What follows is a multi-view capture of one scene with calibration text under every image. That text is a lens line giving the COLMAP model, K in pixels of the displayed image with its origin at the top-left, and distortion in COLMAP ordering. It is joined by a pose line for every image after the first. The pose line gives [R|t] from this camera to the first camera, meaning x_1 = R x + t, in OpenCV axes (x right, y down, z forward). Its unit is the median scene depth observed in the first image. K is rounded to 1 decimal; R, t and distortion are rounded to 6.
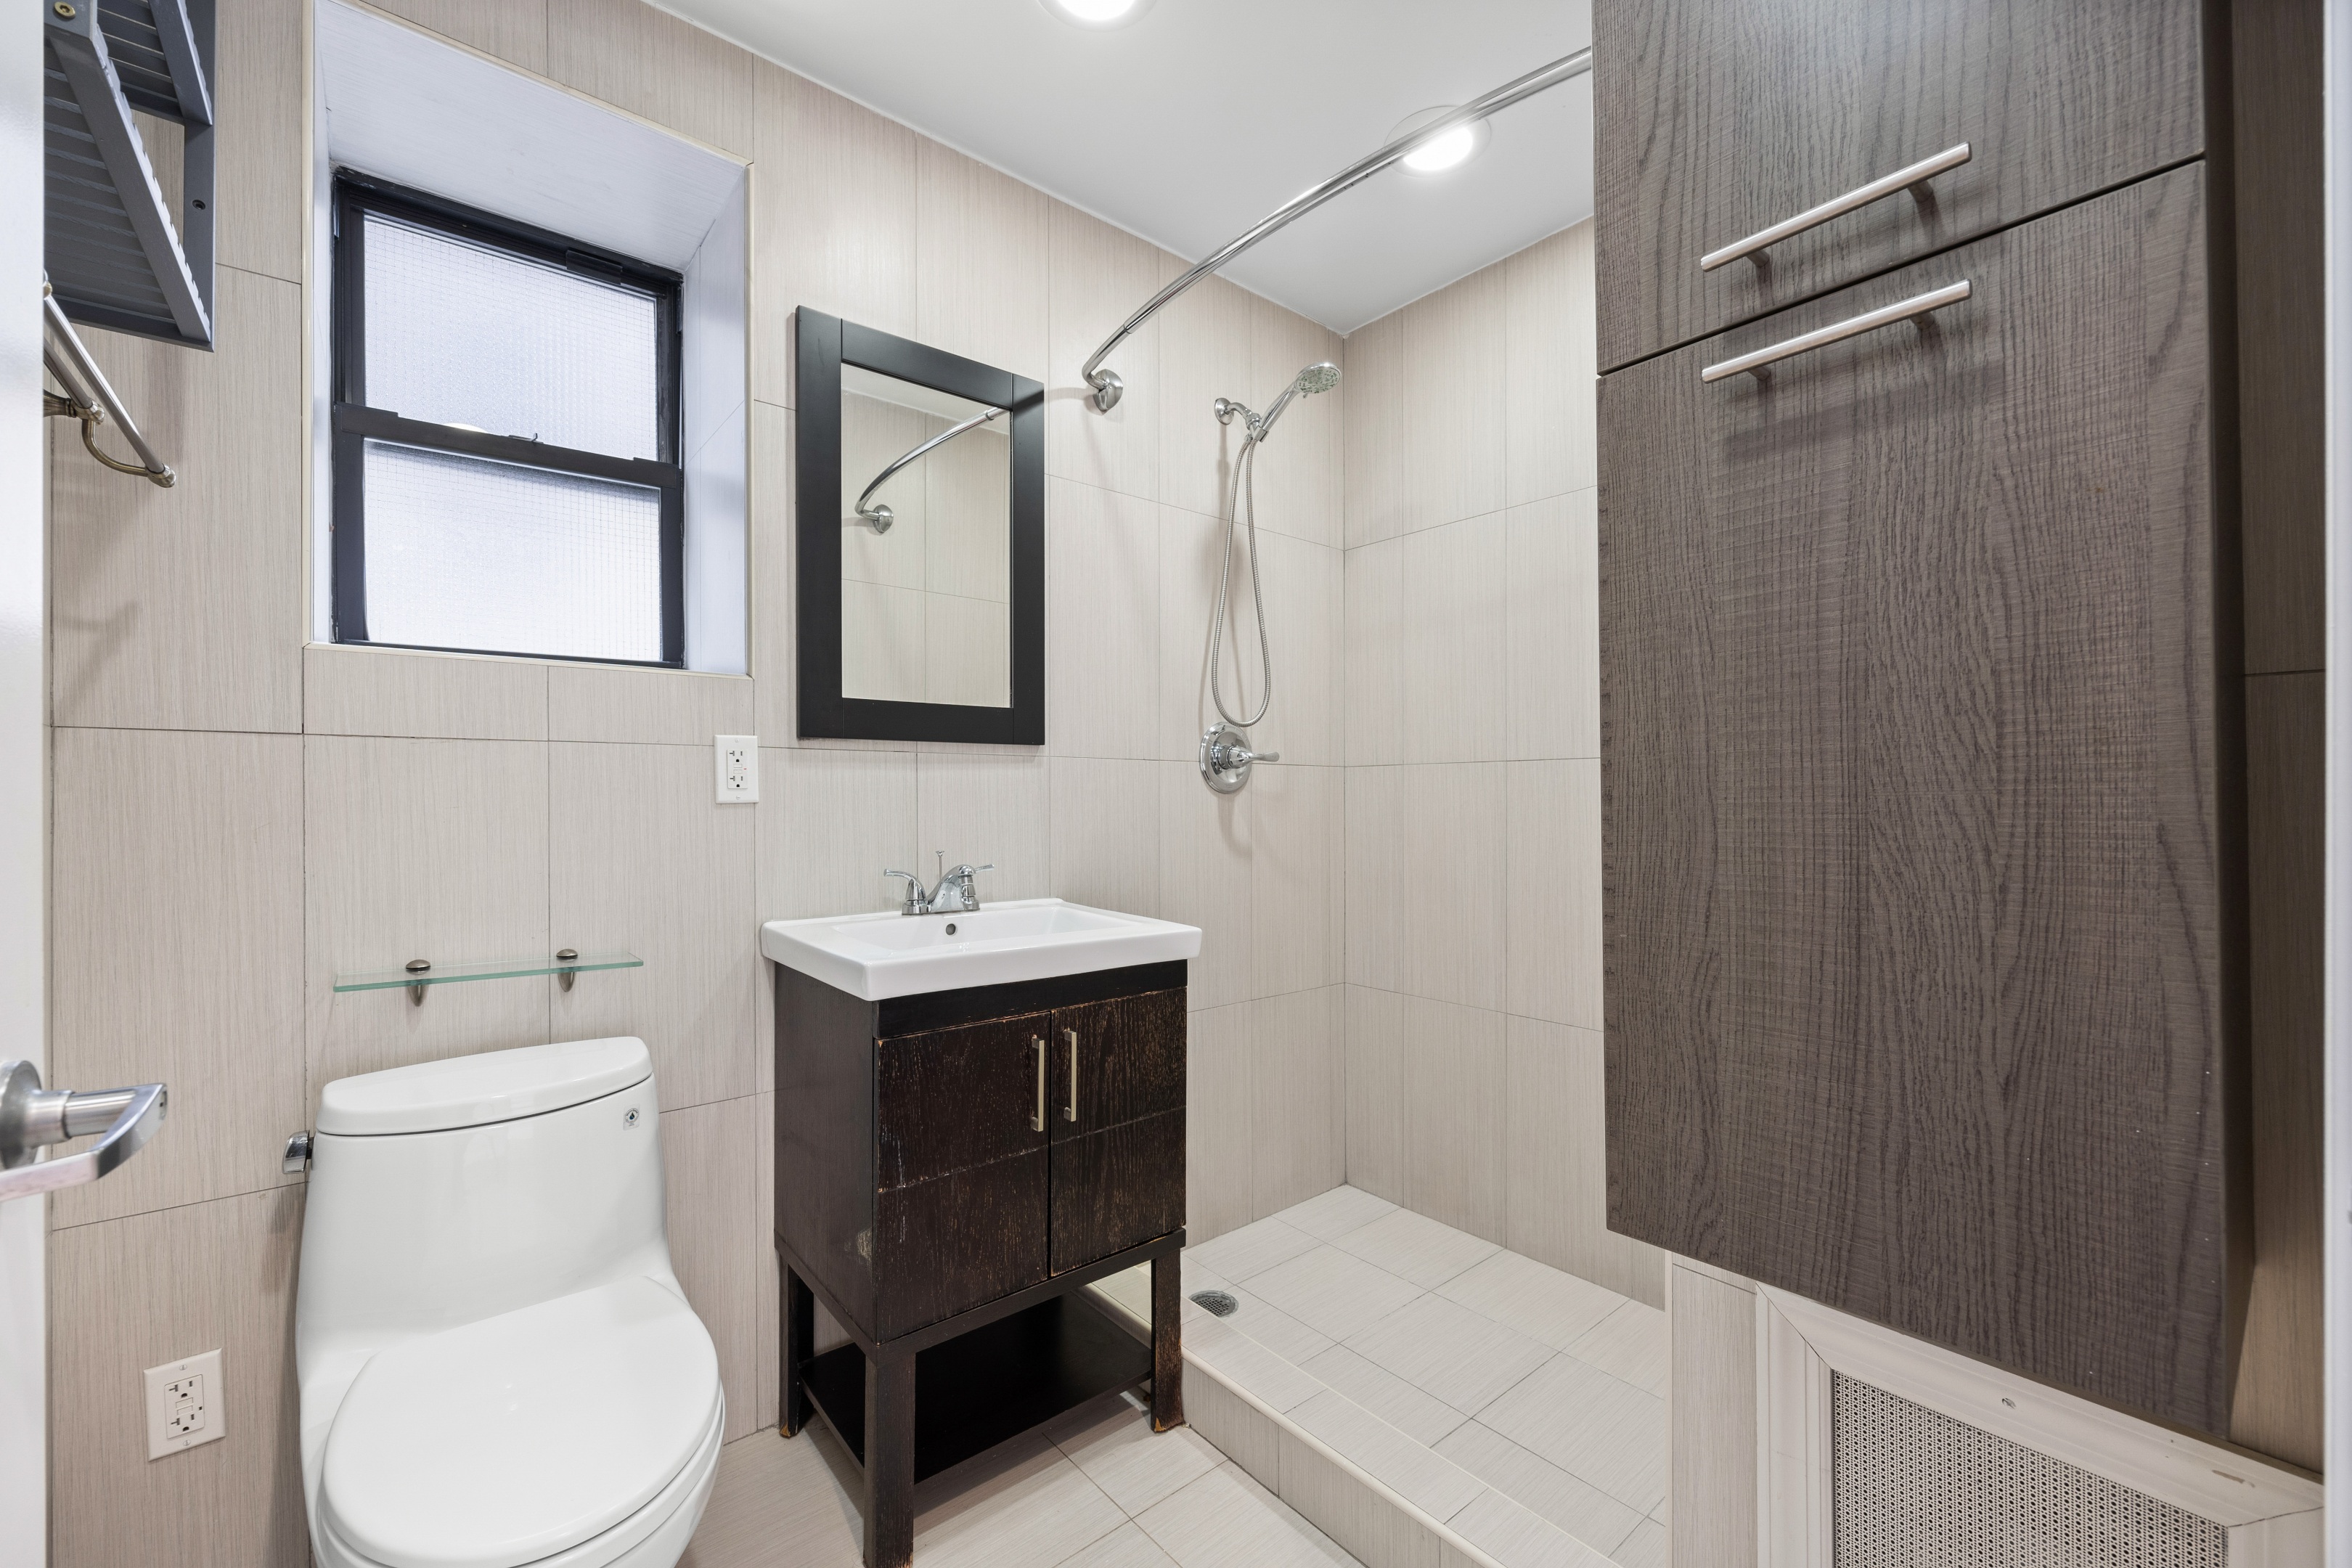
lens RADIAL K [[951.7, 0, 1168.0], [0, 951.7, 787.3], [0, 0, 1]] dist [0.000375, 0.000333]
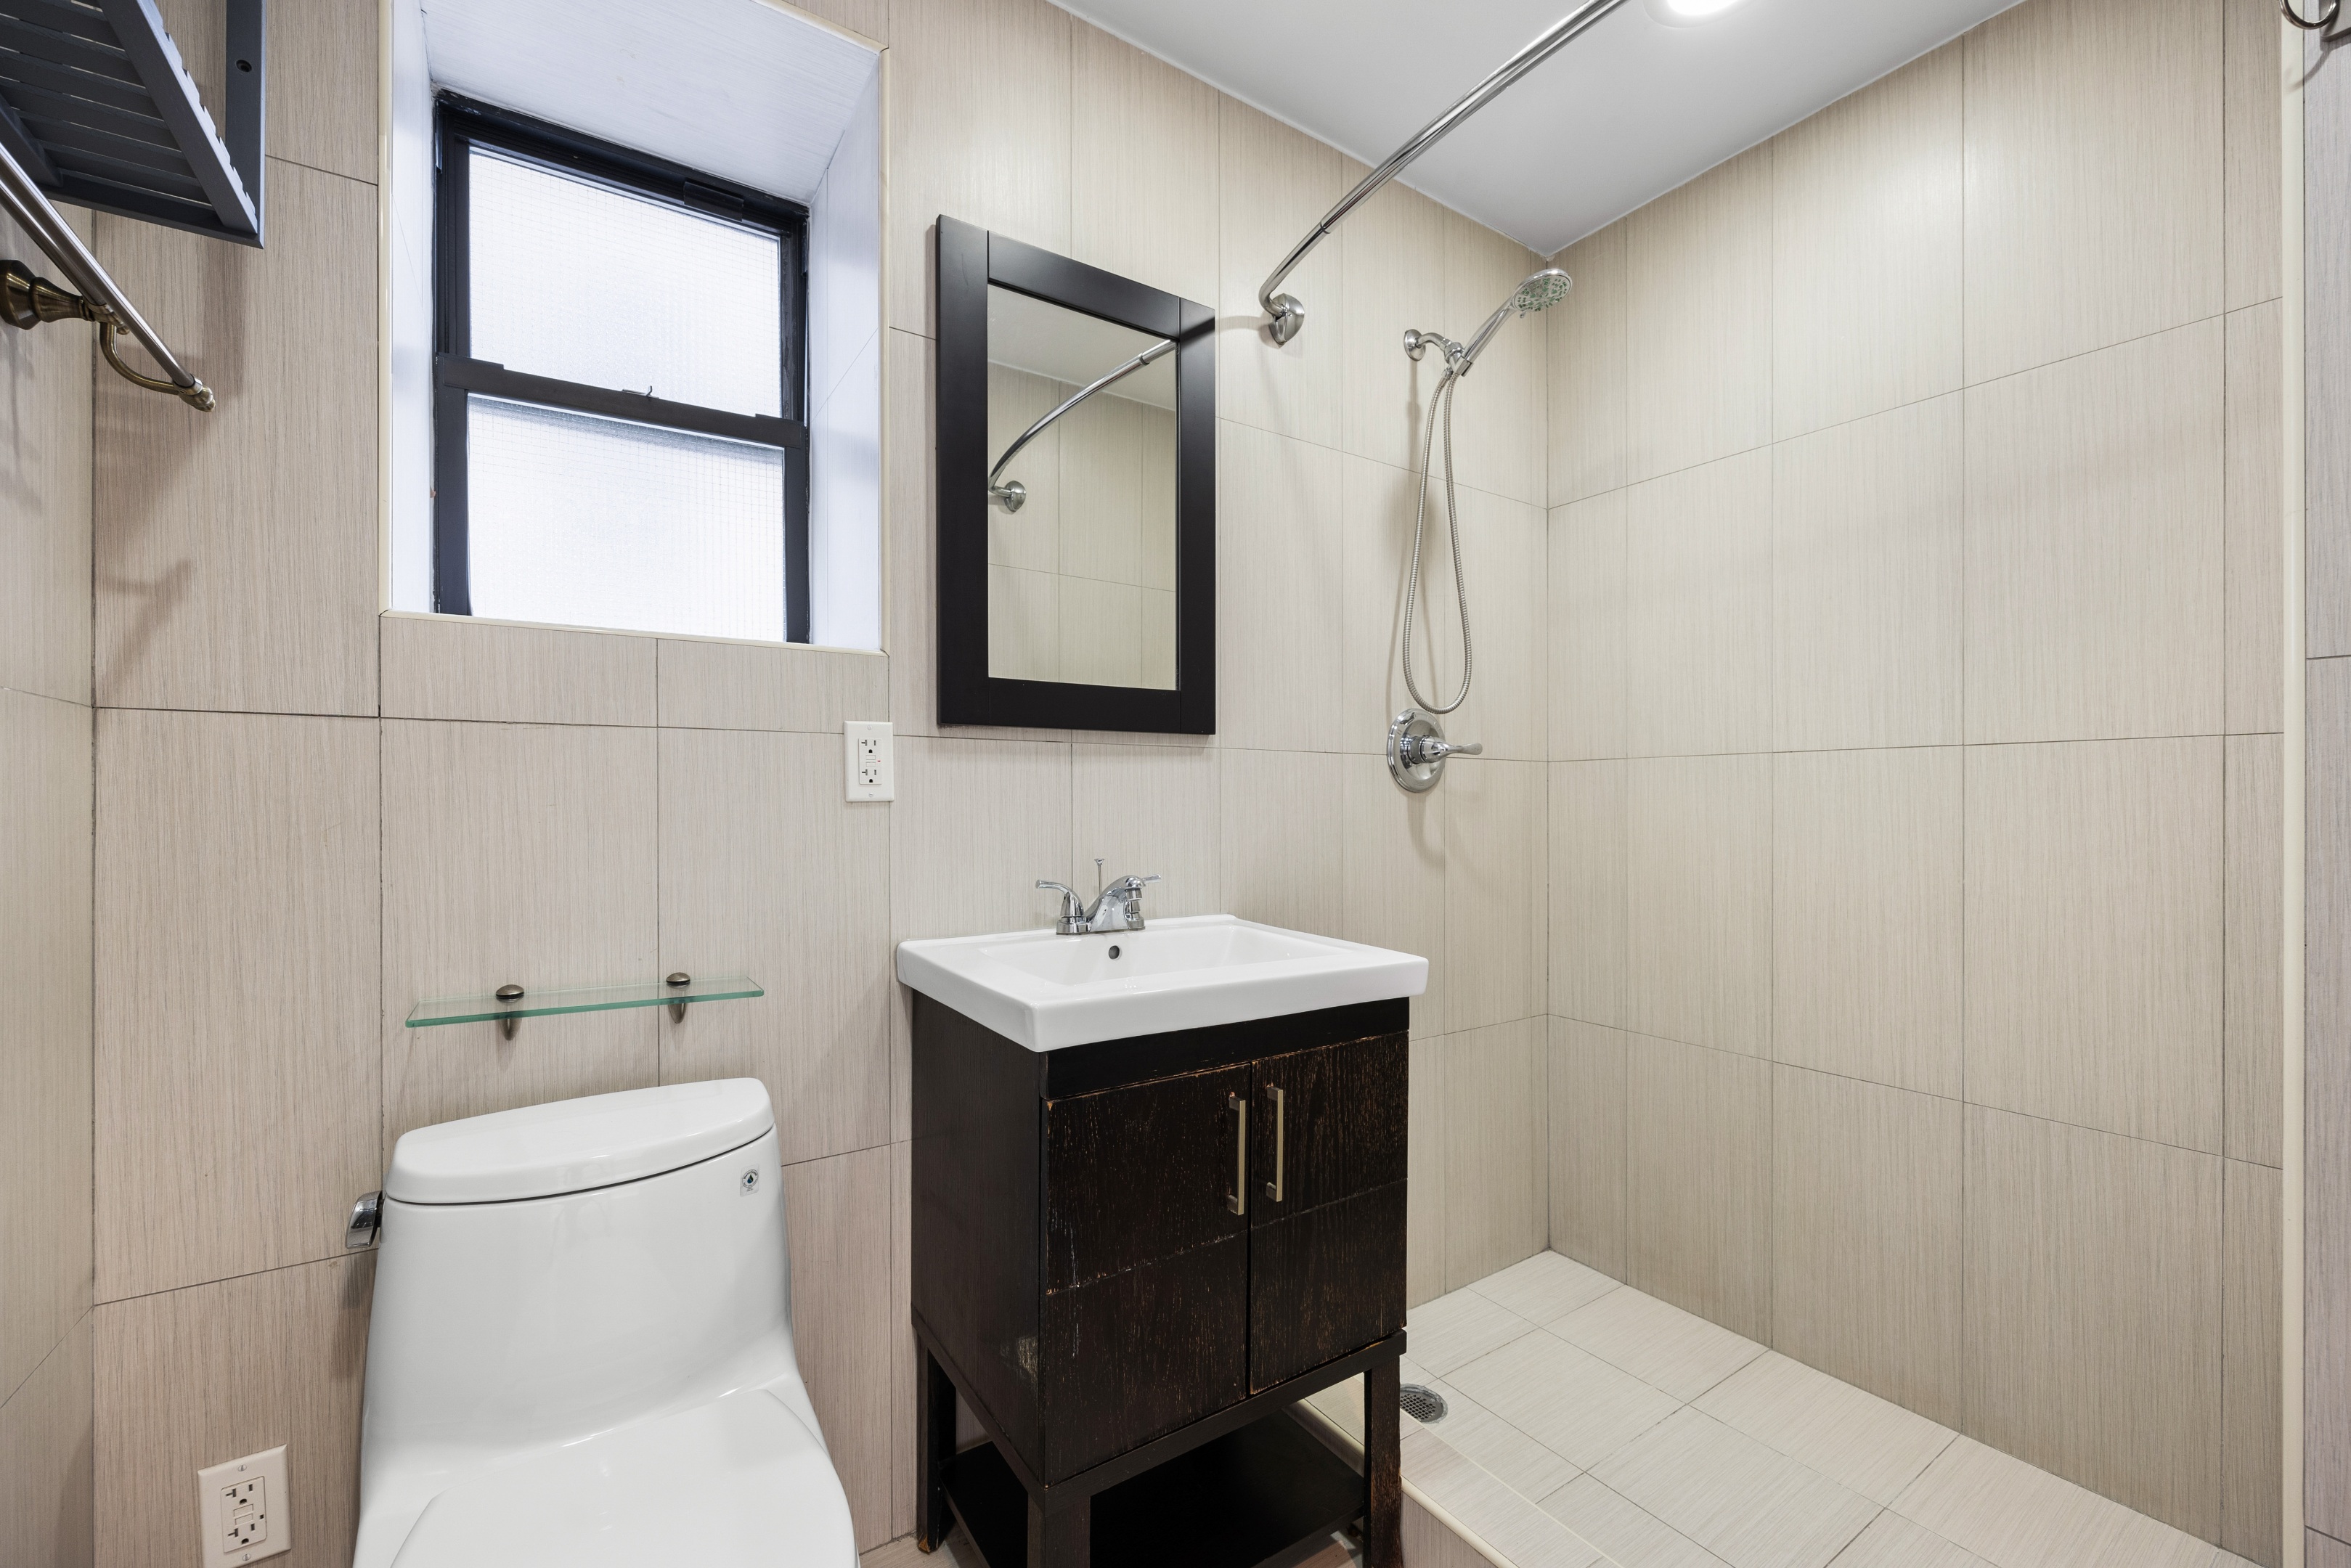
lens RADIAL K [[951.2, 0, 1179.3], [0, 951.2, 788.7], [0, 0, 1]] dist [0.000375, 0.000333]
pose [[0.995232, -0.000103, -0.097537, -0.093455], [-0.000063, 0.999999, -0.001694, 0.006598], [0.097537, 0.001692, 0.995230, 0.178848]]
